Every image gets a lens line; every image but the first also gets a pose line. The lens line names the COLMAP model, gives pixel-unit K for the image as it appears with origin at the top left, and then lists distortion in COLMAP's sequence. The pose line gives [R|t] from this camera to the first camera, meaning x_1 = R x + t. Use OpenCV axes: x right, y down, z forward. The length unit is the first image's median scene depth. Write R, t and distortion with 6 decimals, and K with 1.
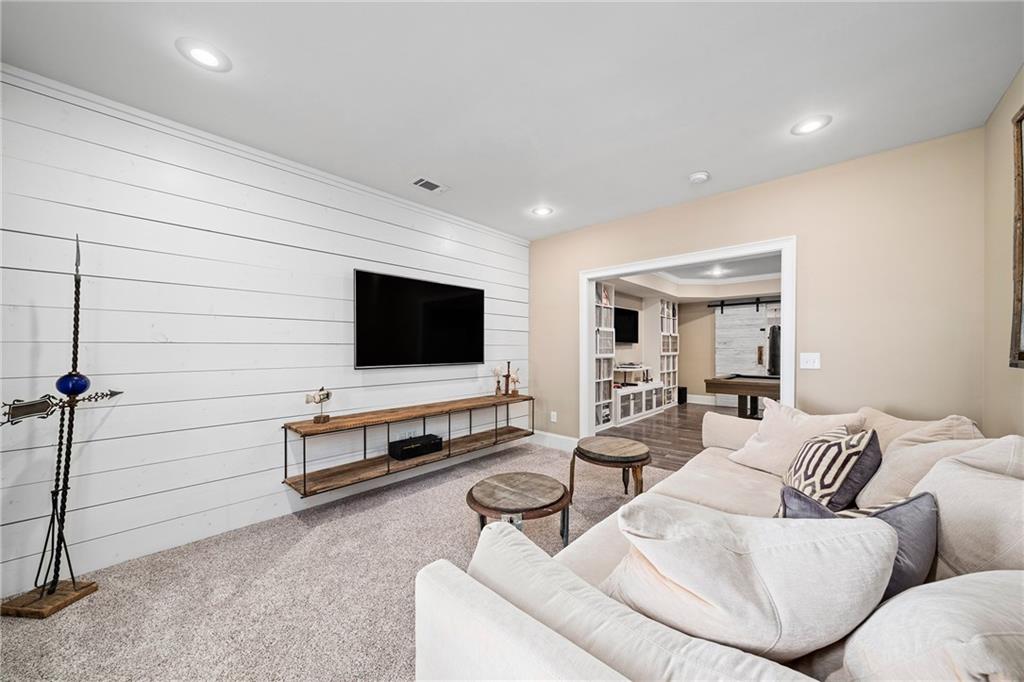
lens RADIAL K [[371.3, 0, 512.7], [0, 371.3, 347.5], [0, 0, 1]] dist [0.000277, 0.000018]
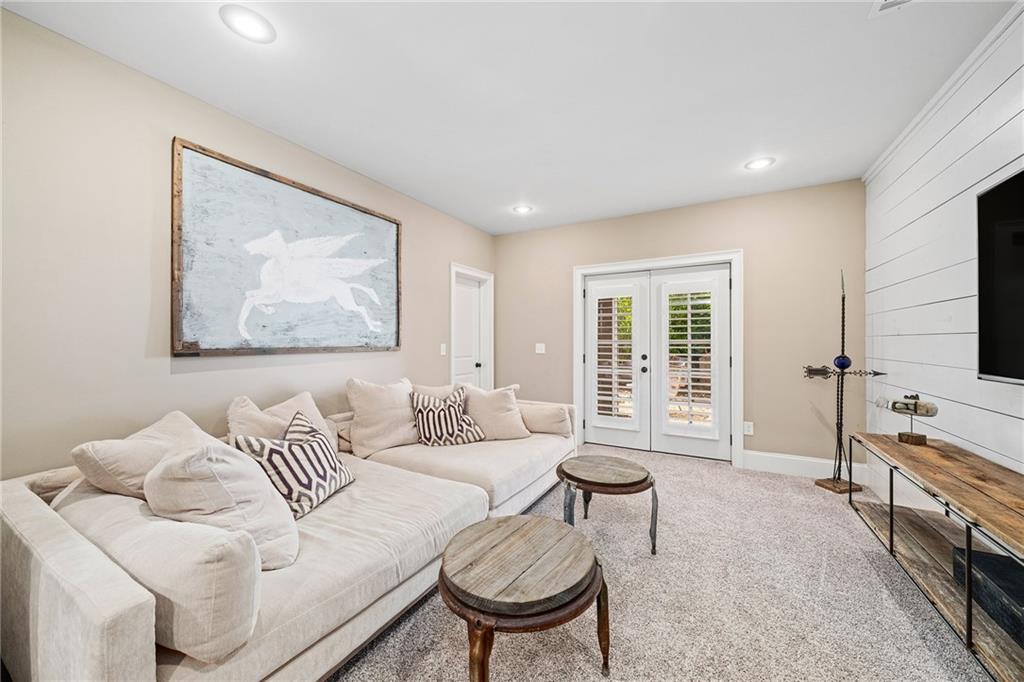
lens RADIAL K [[371.3, 0, 511.2], [0, 371.3, 341.2], [0, 0, 1]] dist [0.000277, 0.000018]
pose [[-0.981085, 0.007542, -0.193429, 0.544313], [0.008171, 0.999964, -0.002451, -0.001220], [0.193403, -0.003985, -0.981111, 2.234812]]
